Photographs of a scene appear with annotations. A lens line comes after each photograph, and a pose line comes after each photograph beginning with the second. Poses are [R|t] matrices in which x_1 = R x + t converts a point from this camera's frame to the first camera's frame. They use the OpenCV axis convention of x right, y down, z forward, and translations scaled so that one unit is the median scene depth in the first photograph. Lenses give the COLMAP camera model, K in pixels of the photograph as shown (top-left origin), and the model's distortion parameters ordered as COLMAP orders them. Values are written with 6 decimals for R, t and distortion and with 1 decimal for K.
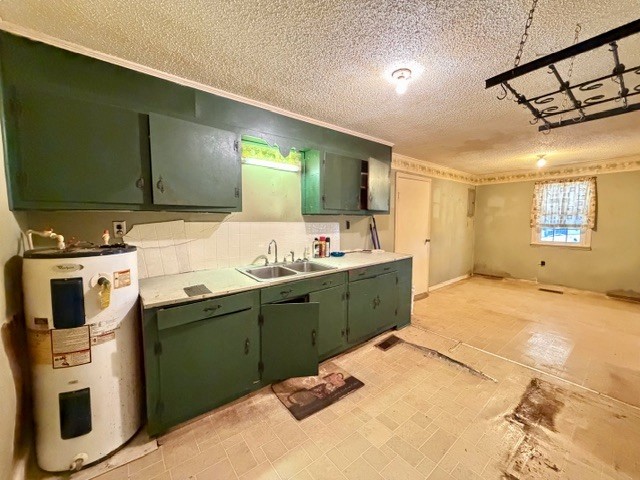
lens RADIAL K [[254.8, 0, 320.0], [0, 254.8, 240.0], [0, 0, 1]] dist [-0.001154, 0.000163]
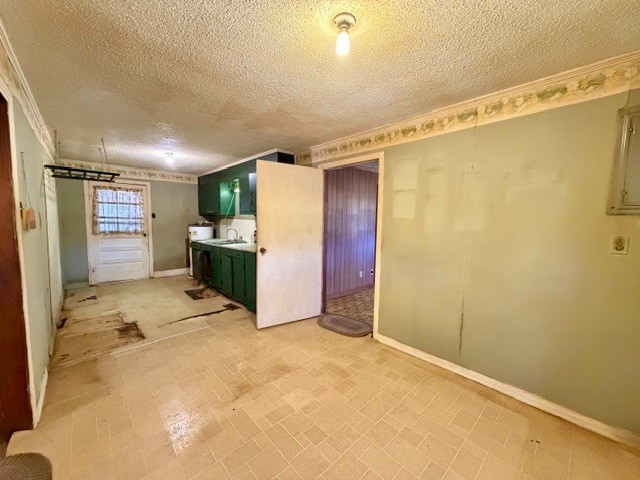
lens RADIAL K [[254.8, 0, 320.0], [0, 254.8, 240.0], [0, 0, 1]] dist [-0.001154, 0.000163]
pose [[0.081030, 0.083479, -0.993210, 2.086046], [-0.095151, 0.992583, 0.075664, -0.138003], [0.992159, 0.088374, 0.088373, 1.664130]]
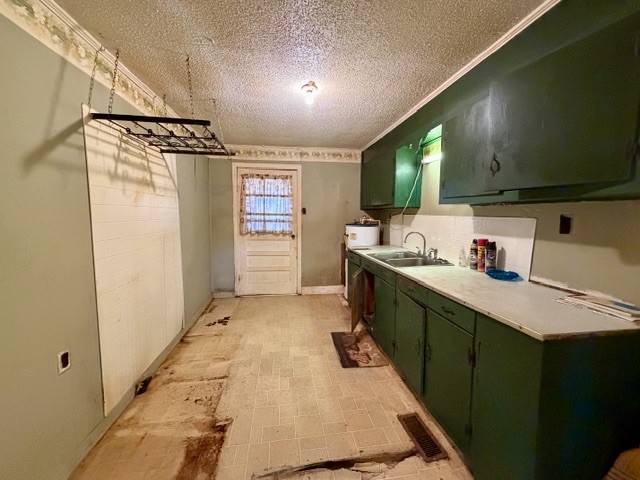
lens RADIAL K [[254.8, 0, 320.0], [0, 254.8, 240.0], [0, 0, 1]] dist [-0.001154, 0.000163]
pose [[-0.505038, 0.086553, -0.858746, 1.027051], [-0.074620, 0.986855, 0.143350, -0.096745], [0.859866, 0.136477, -0.491940, 1.289503]]
